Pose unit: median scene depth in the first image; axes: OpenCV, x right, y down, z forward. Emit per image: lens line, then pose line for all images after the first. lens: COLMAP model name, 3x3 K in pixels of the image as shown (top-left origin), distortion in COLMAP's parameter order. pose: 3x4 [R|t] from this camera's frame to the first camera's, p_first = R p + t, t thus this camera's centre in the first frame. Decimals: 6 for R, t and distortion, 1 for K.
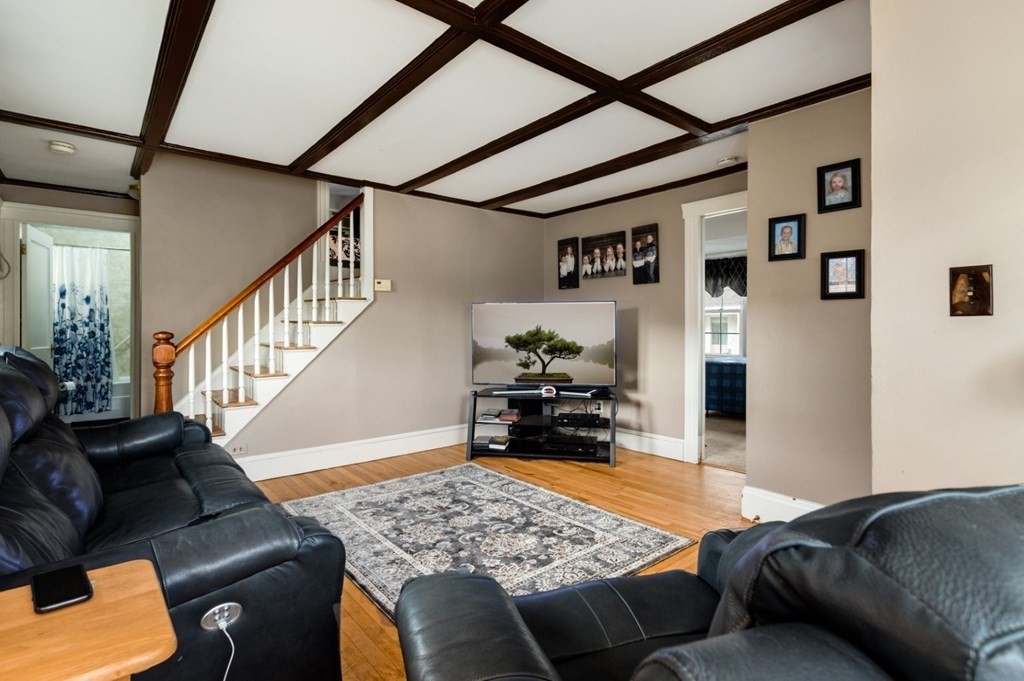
lens RADIAL K [[496.4, 0, 513.5], [0, 496.4, 333.8], [0, 0, 1]] dist [0.000604, 0.000370]
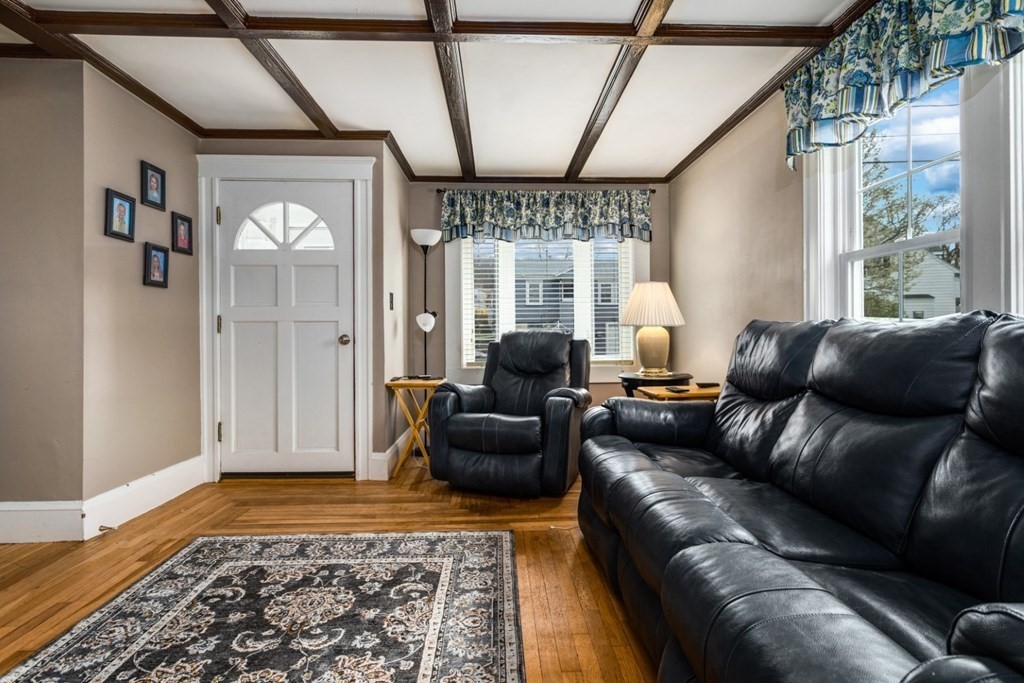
lens RADIAL K [[496.4, 0, 513.5], [0, 496.4, 334.8], [0, 0, 1]] dist [0.000604, 0.000370]
pose [[-0.798245, 0.009335, 0.602261, -0.545426], [0.022544, 0.999642, 0.014386, 0.034439], [-0.601911, 0.025062, -0.798169, 1.135643]]
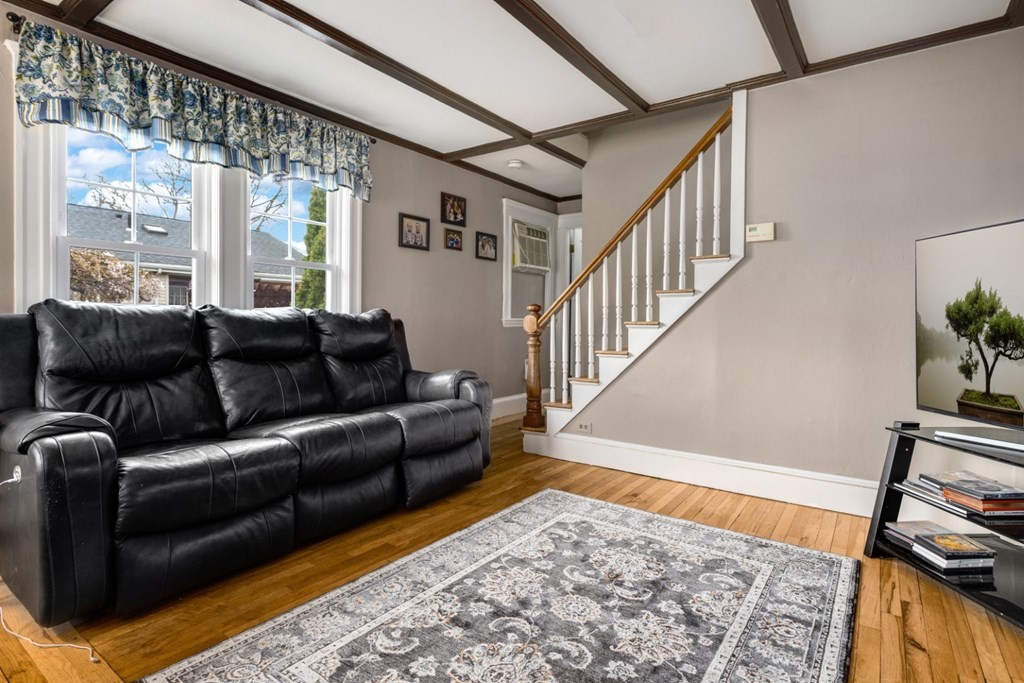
lens RADIAL K [[513.0, 0, 514.1], [0, 513.0, 325.6], [0, 0, 1]] dist [0.003597, 0.000861]
pose [[0.259689, 0.011974, -0.965618, 0.427028], [-0.024234, 0.999689, 0.005879, 0.041464], [0.965388, 0.021874, 0.259898, 0.712814]]
